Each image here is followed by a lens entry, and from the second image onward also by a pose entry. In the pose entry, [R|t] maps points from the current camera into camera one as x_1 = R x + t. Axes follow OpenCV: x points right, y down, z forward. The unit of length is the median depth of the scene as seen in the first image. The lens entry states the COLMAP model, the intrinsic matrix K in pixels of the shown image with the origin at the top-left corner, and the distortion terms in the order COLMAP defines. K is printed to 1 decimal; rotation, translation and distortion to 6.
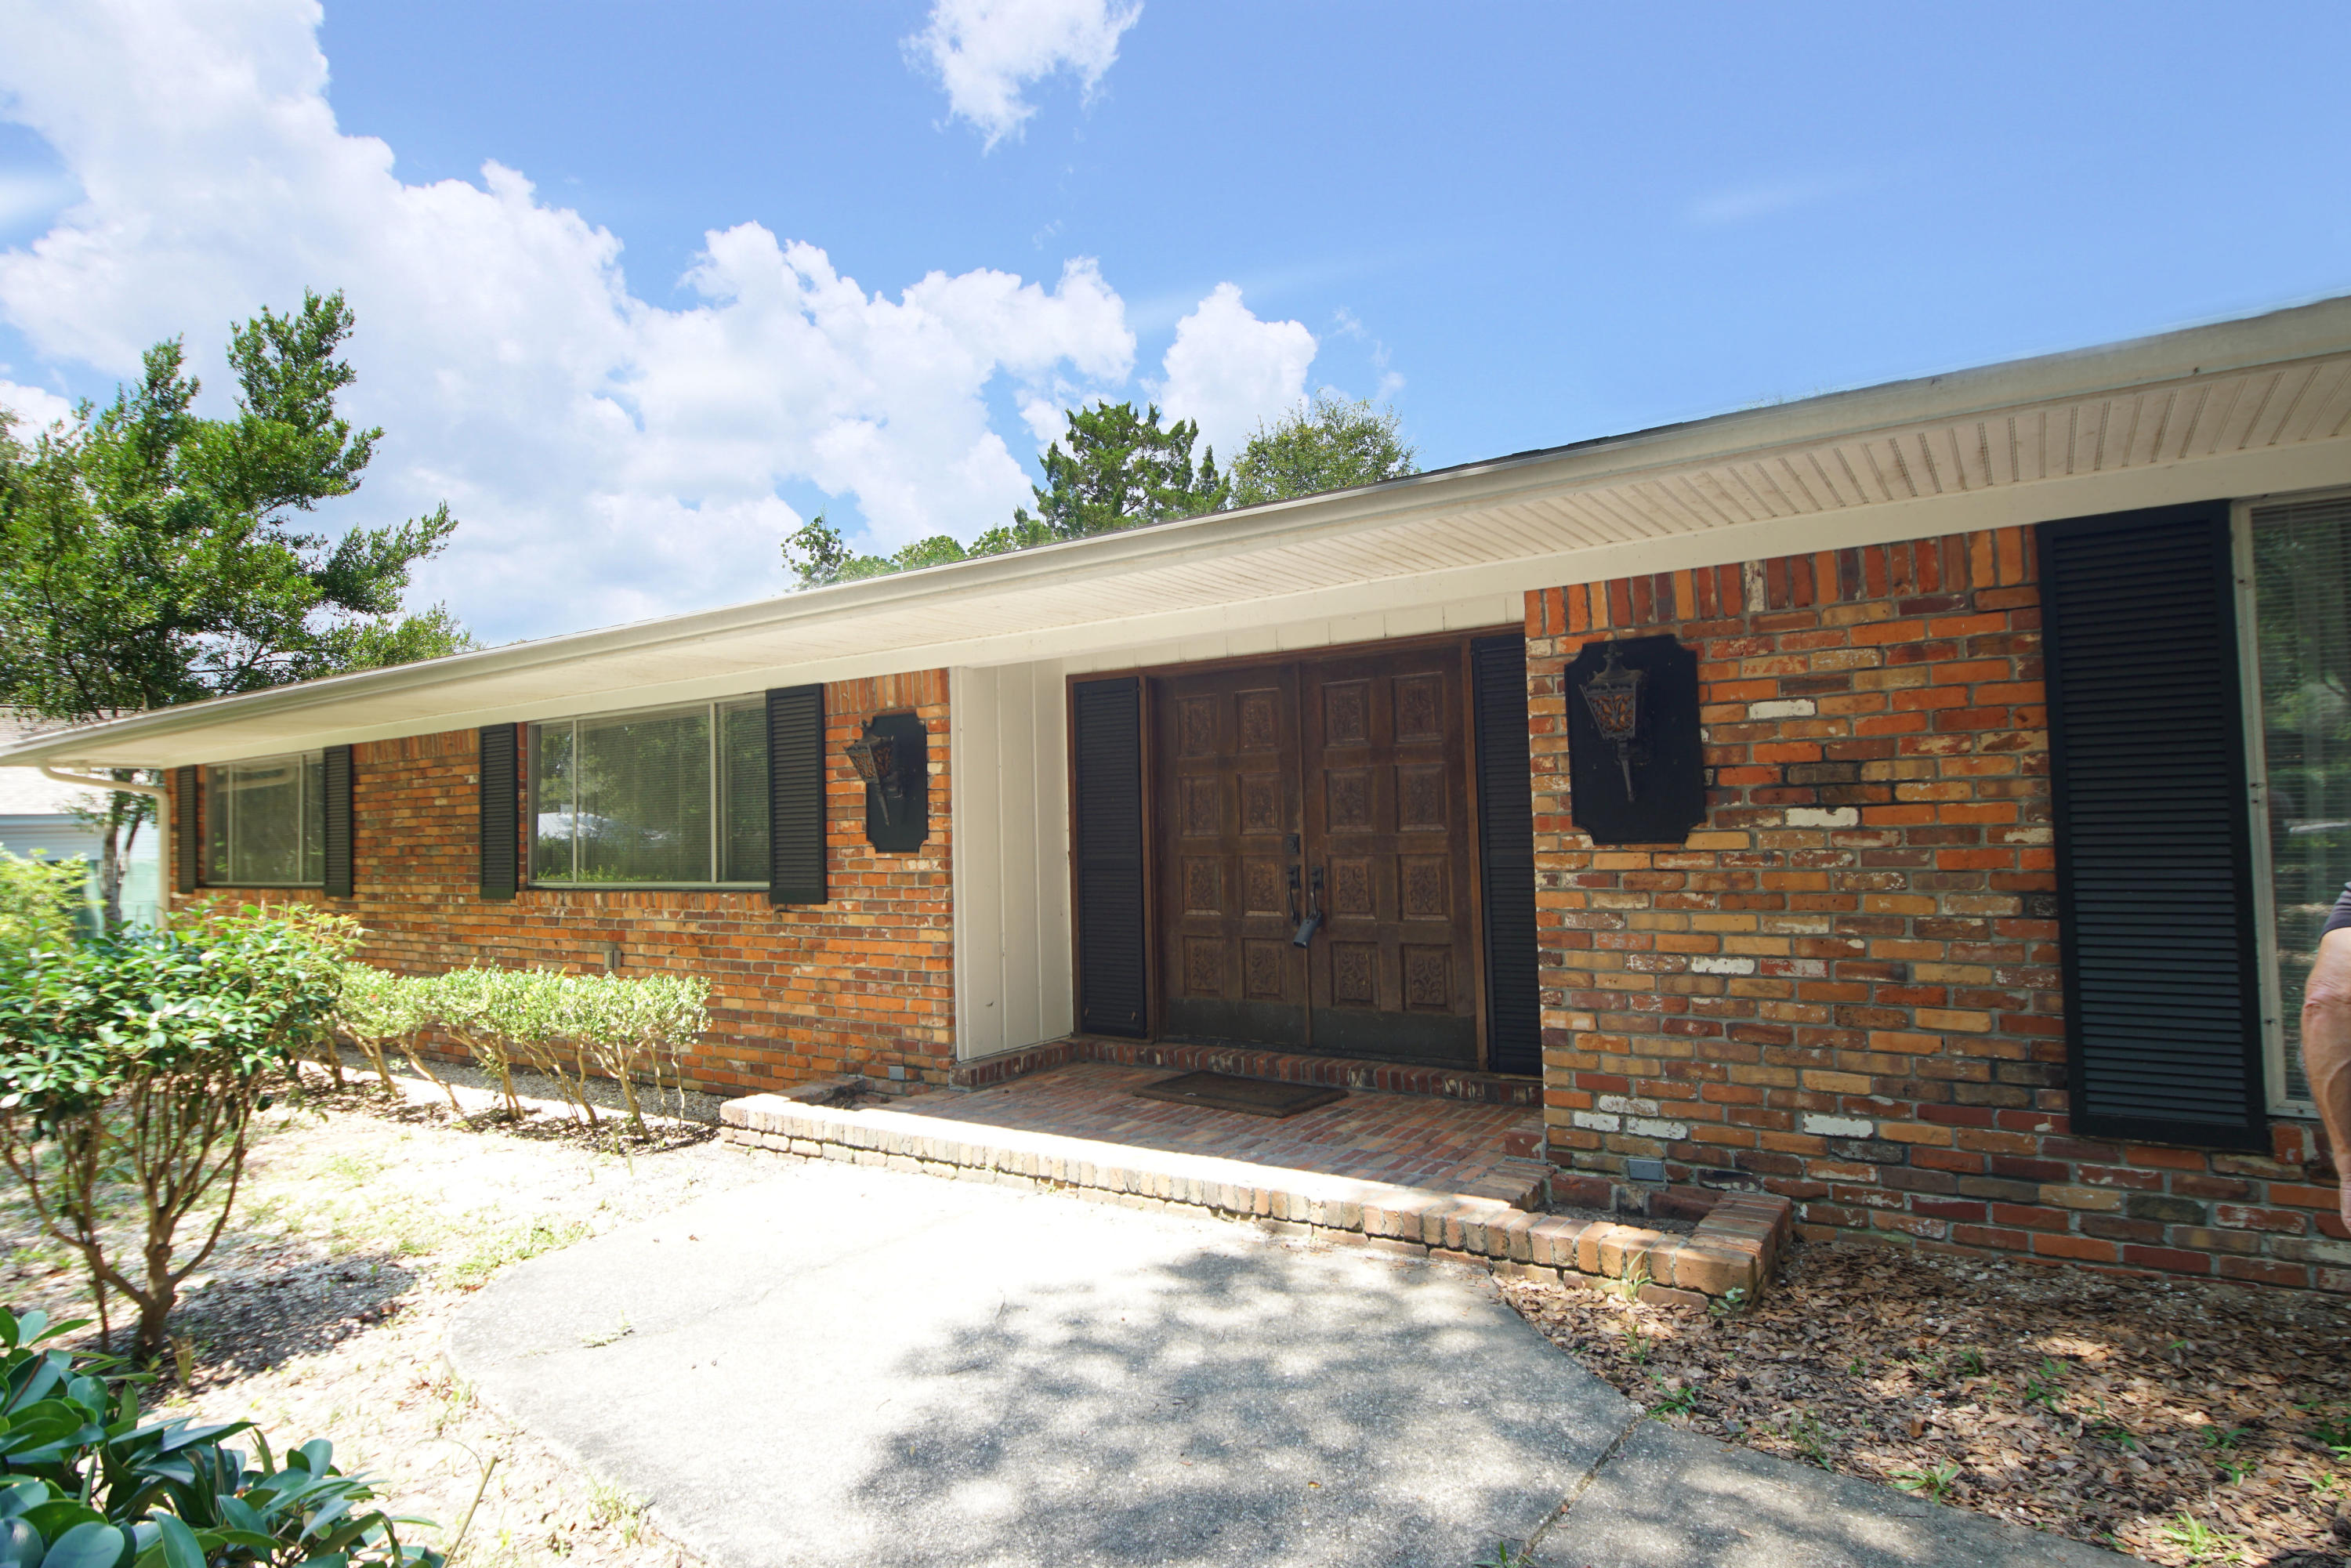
lens RADIAL K [[1256.1, 0, 1180.2], [0, 1256.1, 789.4], [0, 0, 1]] dist [0.021254, -0.025237]
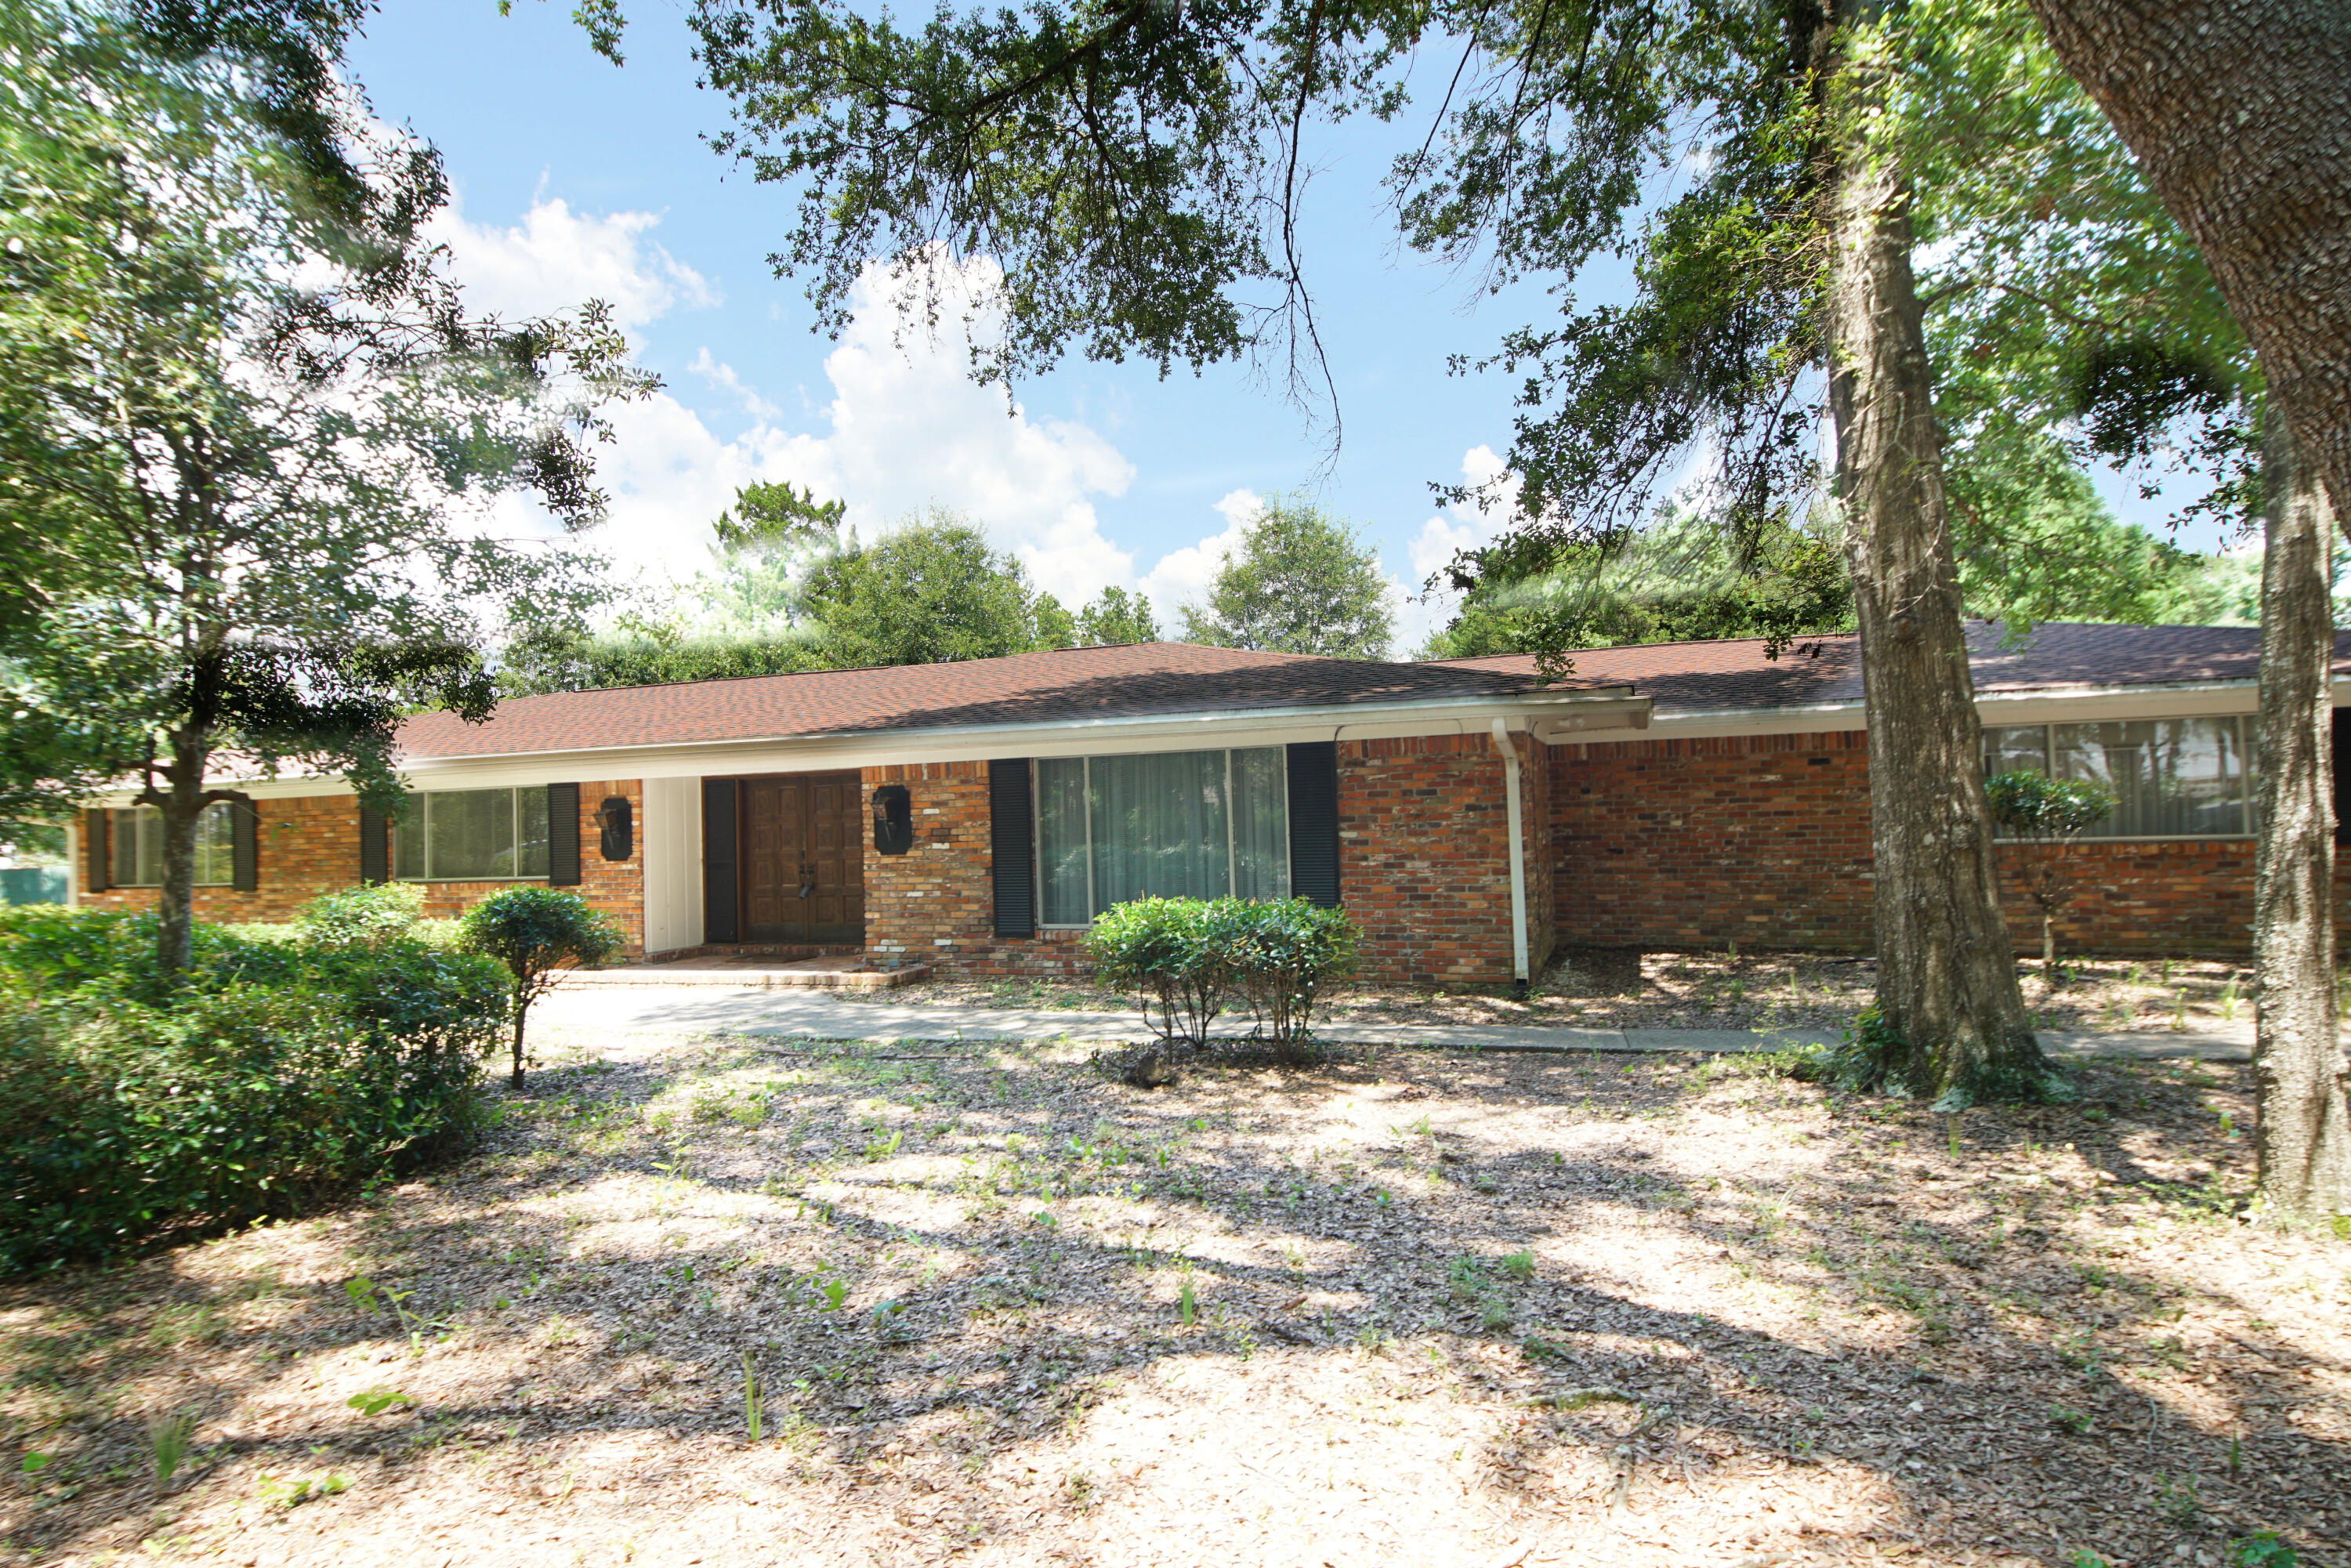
lens RADIAL K [[1256.1, 0, 1164.4], [0, 1256.1, 772.9], [0, 0, 1]] dist [0.021254, -0.025237]
pose [[0.974315, 0.000385, 0.225188, 0.218958], [0.001854, 0.999951, -0.009729, -0.082837], [-0.225181, 0.009896, 0.974267, -1.410196]]
